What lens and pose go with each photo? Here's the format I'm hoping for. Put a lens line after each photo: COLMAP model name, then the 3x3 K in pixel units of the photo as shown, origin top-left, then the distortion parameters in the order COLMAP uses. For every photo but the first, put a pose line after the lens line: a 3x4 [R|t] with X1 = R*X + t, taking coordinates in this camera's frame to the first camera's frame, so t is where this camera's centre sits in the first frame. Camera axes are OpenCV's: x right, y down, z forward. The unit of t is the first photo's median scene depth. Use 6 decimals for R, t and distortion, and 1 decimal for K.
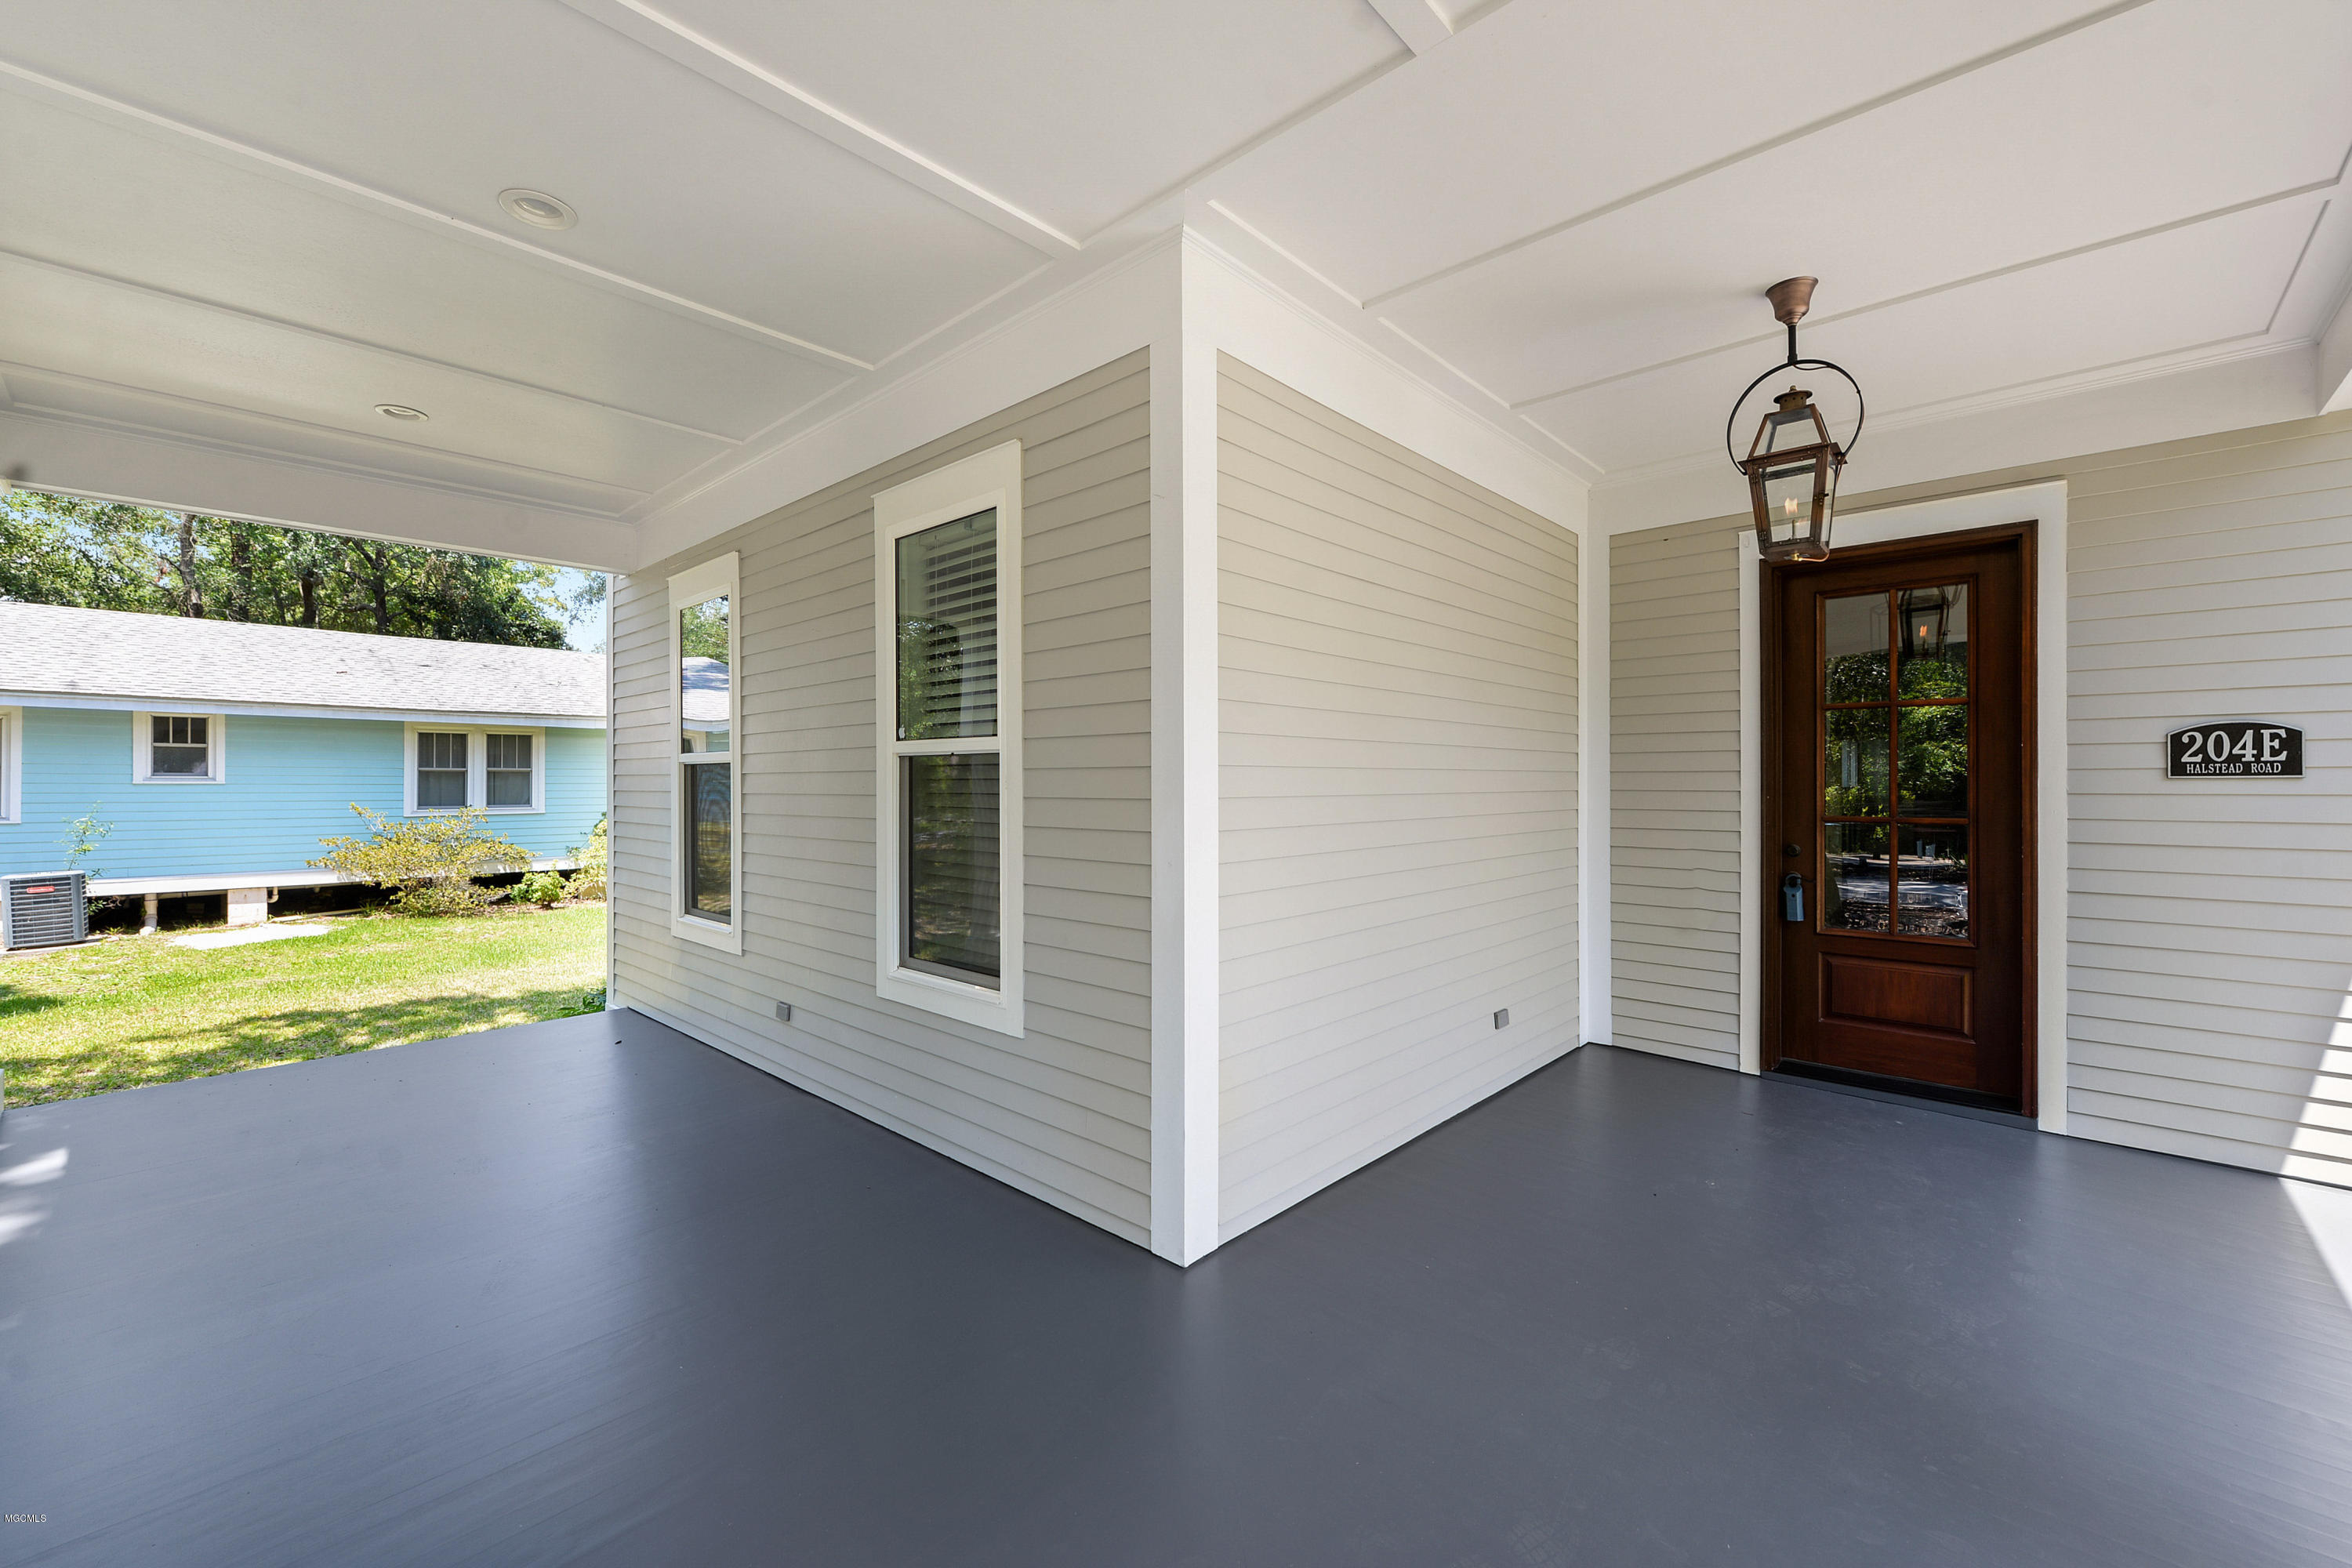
lens RADIAL K [[956.4, 0, 1176.0], [0, 956.4, 784.0], [0, 0, 1]] dist [-0.000094, 0.000008]
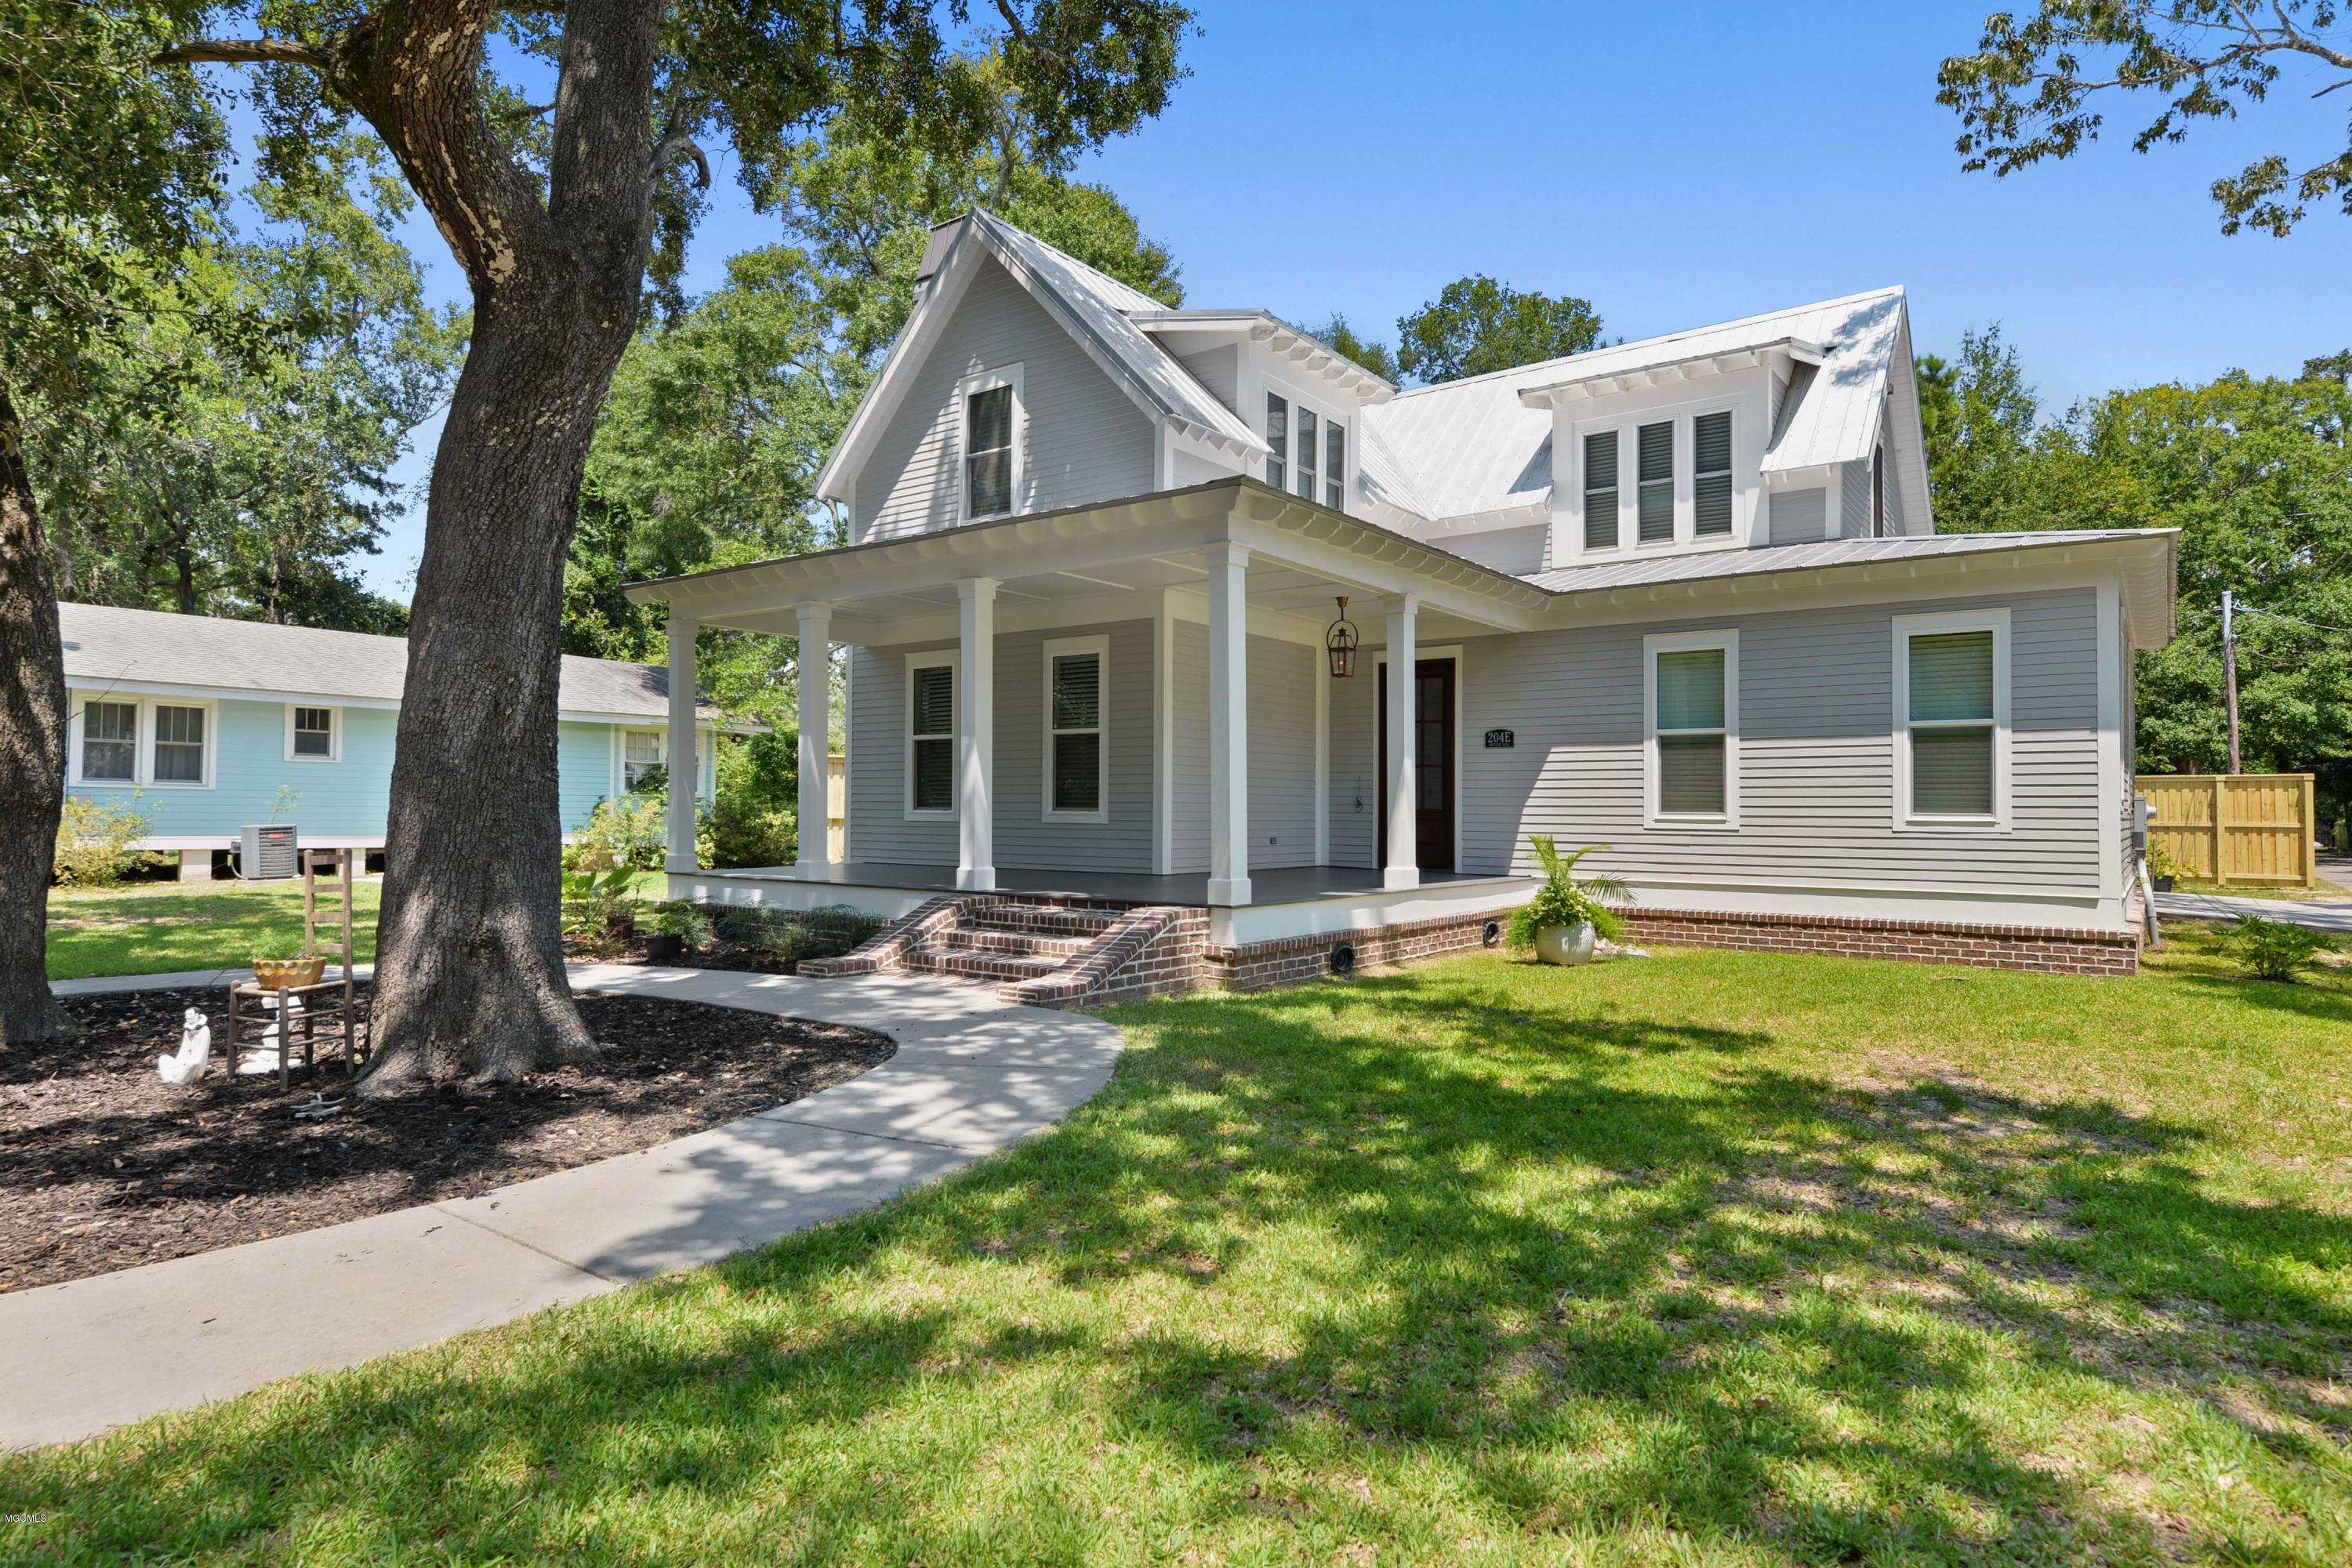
lens RADIAL K [[1300.4, 0, 1176.0], [0, 1300.4, 784.0], [0, 0, 1]] dist [0.158475, 0.000079]
pose [[0.994983, 0.012058, 0.099317, -0.329541], [-0.011272, 0.999901, -0.008470, 0.152890], [-0.099409, 0.007308, 0.995020, -2.994850]]
